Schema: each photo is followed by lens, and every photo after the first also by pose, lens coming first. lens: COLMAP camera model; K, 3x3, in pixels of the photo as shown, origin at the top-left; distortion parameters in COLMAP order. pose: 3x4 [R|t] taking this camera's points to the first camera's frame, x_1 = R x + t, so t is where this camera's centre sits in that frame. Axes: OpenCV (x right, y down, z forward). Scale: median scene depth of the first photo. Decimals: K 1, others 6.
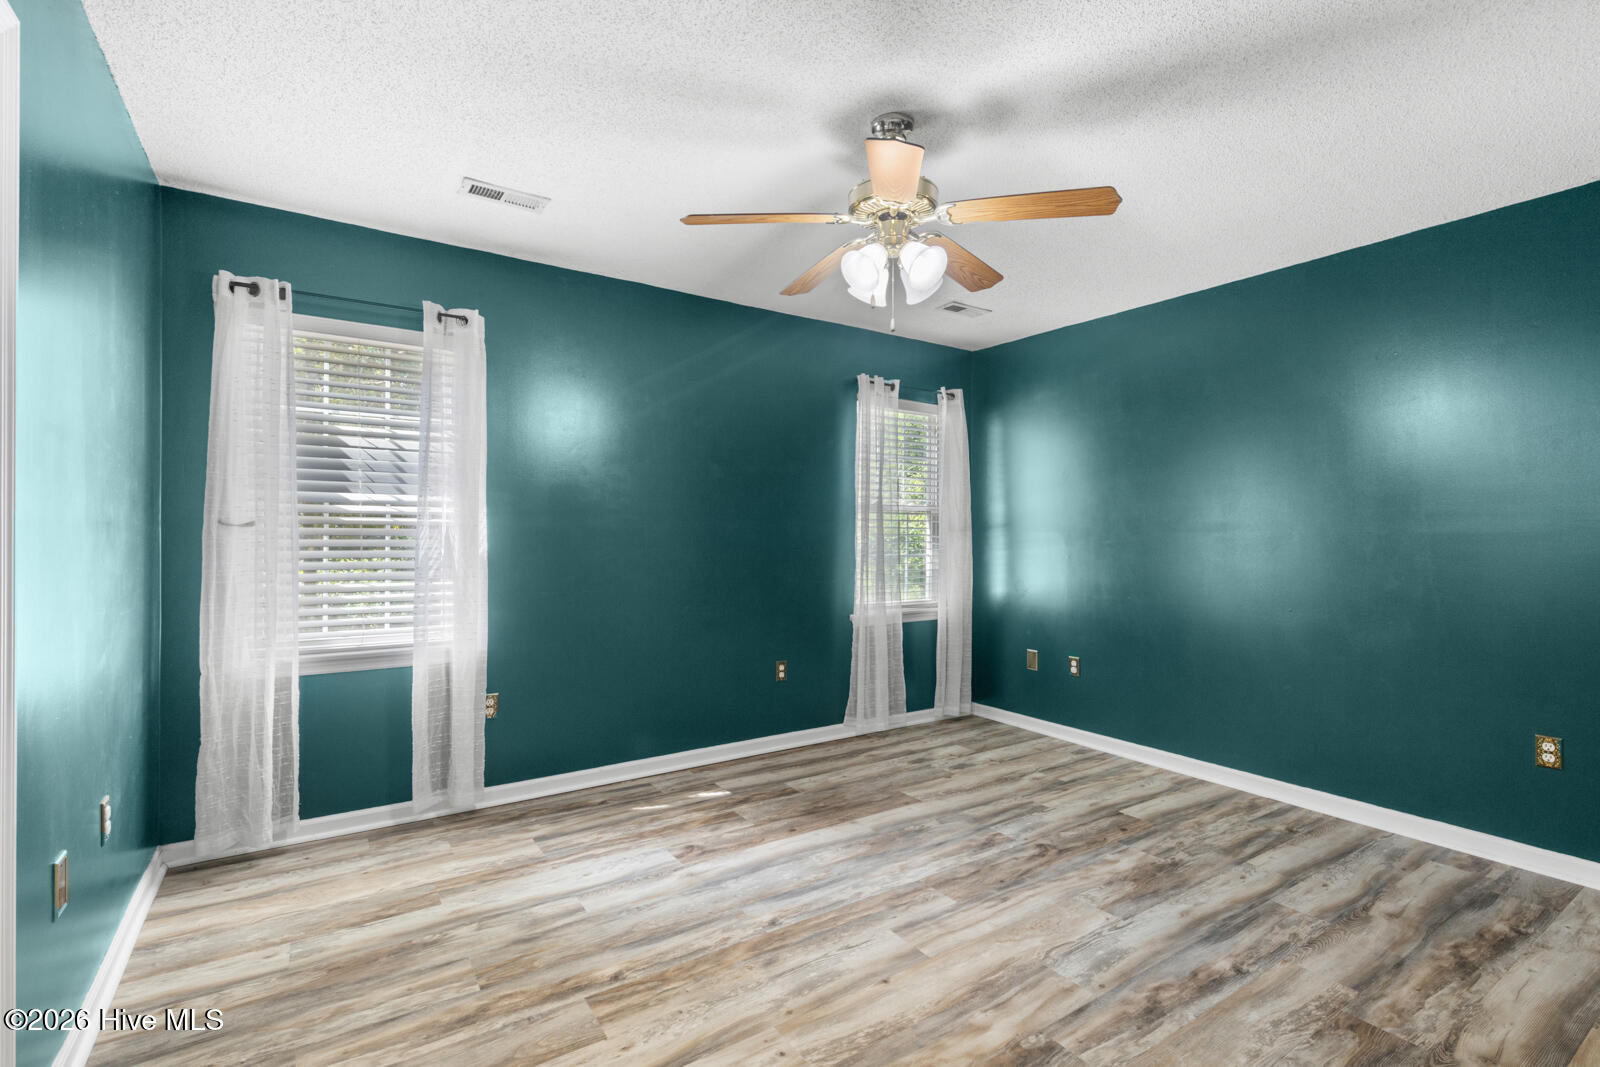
lens RADIAL K [[739.3, 0, 805.3], [0, 739.3, 542.3], [0, 0, 1]] dist [0.004447, 0.000067]
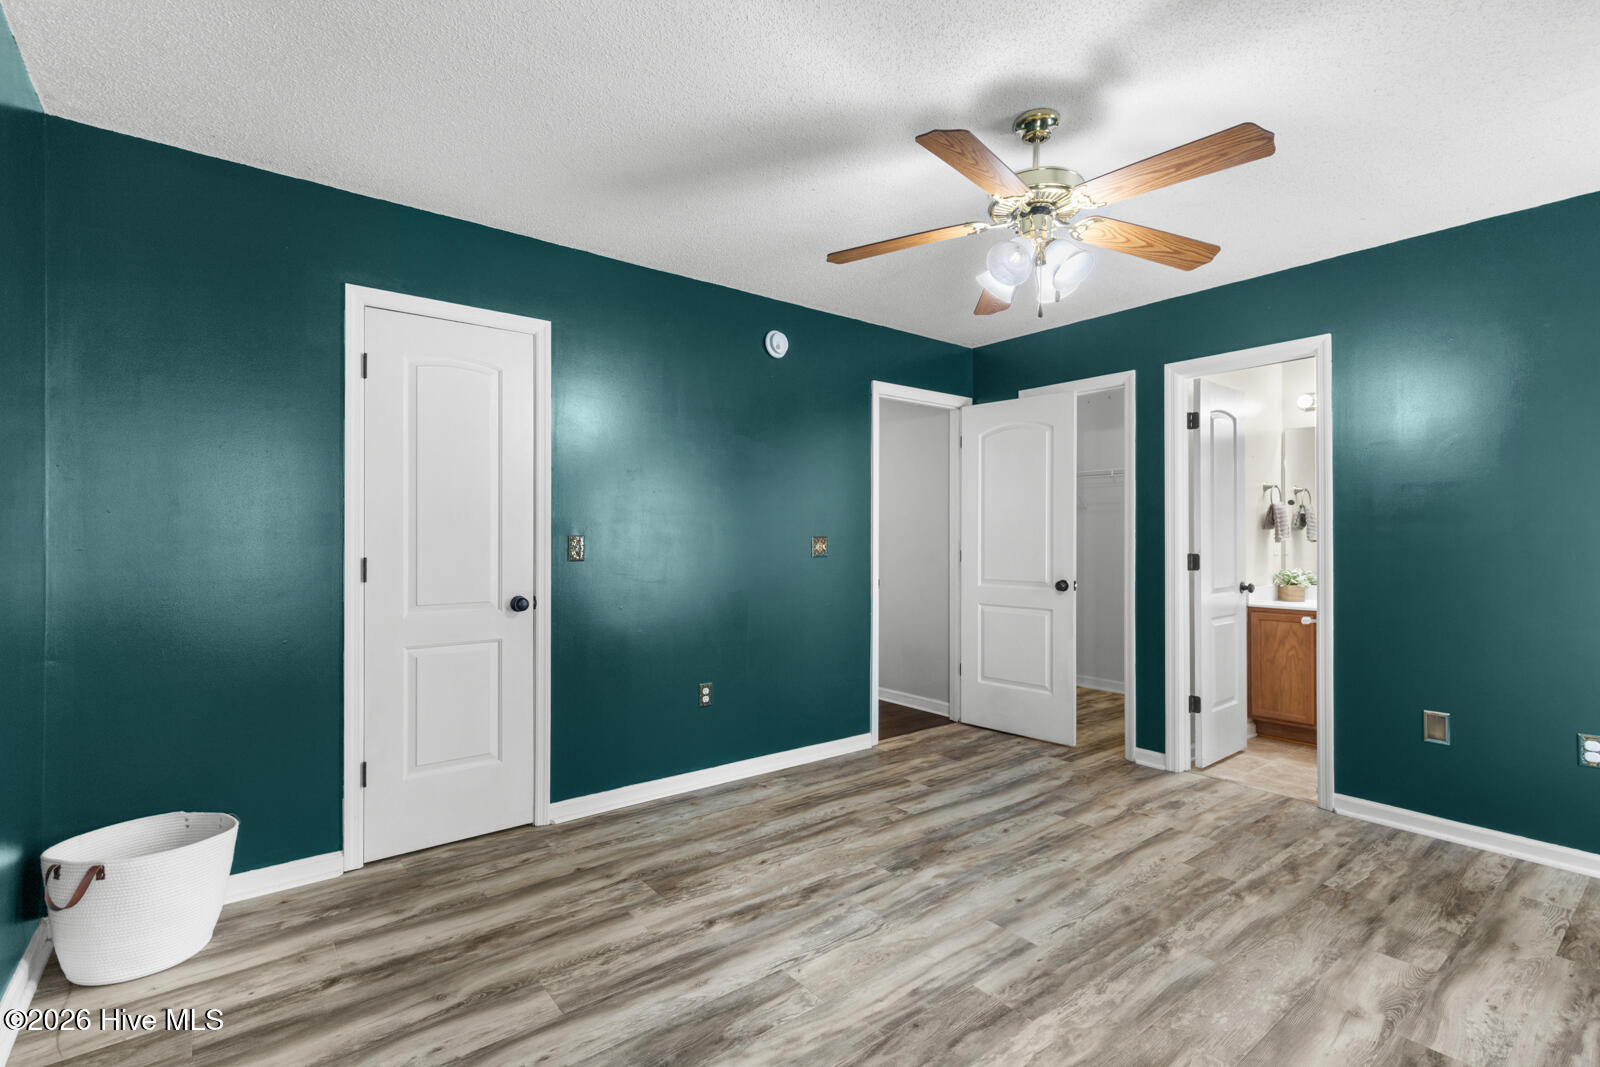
lens RADIAL K [[739.3, 0, 794.0], [0, 739.3, 542.9], [0, 0, 1]] dist [0.004447, 0.000067]
pose [[-0.998372, -0.004828, -0.056833, 0.515356], [-0.005912, 0.999803, 0.018935, -0.009348], [0.056730, 0.019240, -0.998204, 2.052573]]
